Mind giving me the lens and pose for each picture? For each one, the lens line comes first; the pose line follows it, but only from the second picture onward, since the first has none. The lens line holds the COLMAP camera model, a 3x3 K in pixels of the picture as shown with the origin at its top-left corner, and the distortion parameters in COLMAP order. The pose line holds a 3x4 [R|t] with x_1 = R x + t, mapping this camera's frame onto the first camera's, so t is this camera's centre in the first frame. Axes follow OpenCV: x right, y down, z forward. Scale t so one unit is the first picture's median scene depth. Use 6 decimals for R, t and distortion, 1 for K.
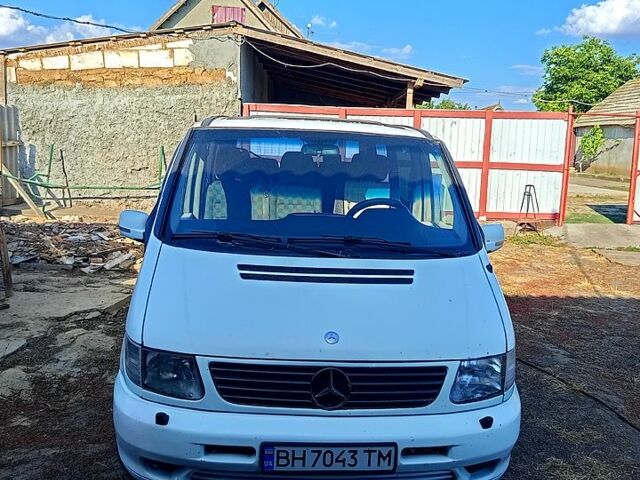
lens RADIAL K [[595.3, 0, 320.0], [0, 595.3, 240.0], [0, 0, 1]] dist [0.067548, -0.157296]
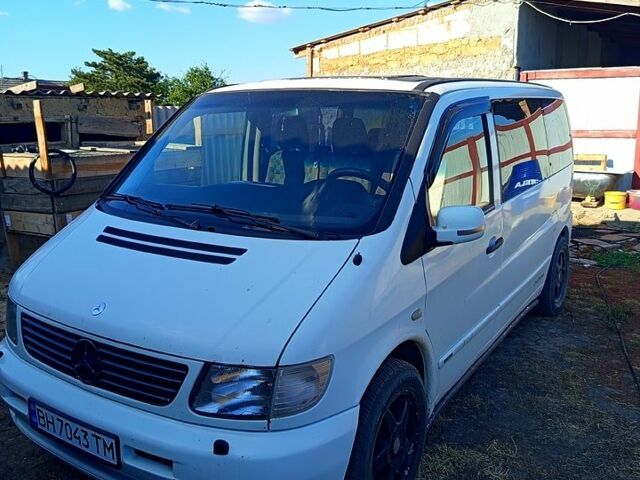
lens RADIAL K [[595.3, 0, 320.0], [0, 595.3, 240.0], [0, 0, 1]] dist [0.067548, -0.157296]
pose [[0.791658, 0.083963, -0.605167, 0.538978], [-0.068484, 0.996465, 0.048664, -0.006802], [0.607114, 0.002919, 0.794610, 0.297722]]
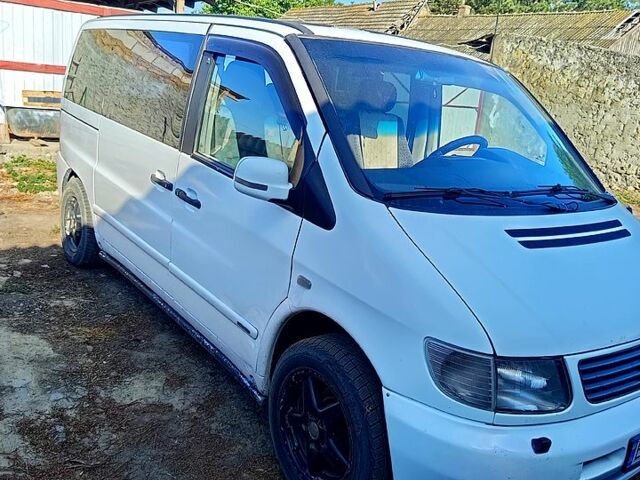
lens RADIAL K [[595.3, 0, 320.0], [0, 595.3, 240.0], [0, 0, 1]] dist [0.067548, -0.157296]
pose [[0.837582, -0.092265, 0.538463, -0.546985], [0.019367, 0.990031, 0.139514, -0.042973], [-0.545968, -0.106426, 0.831019, 0.341813]]
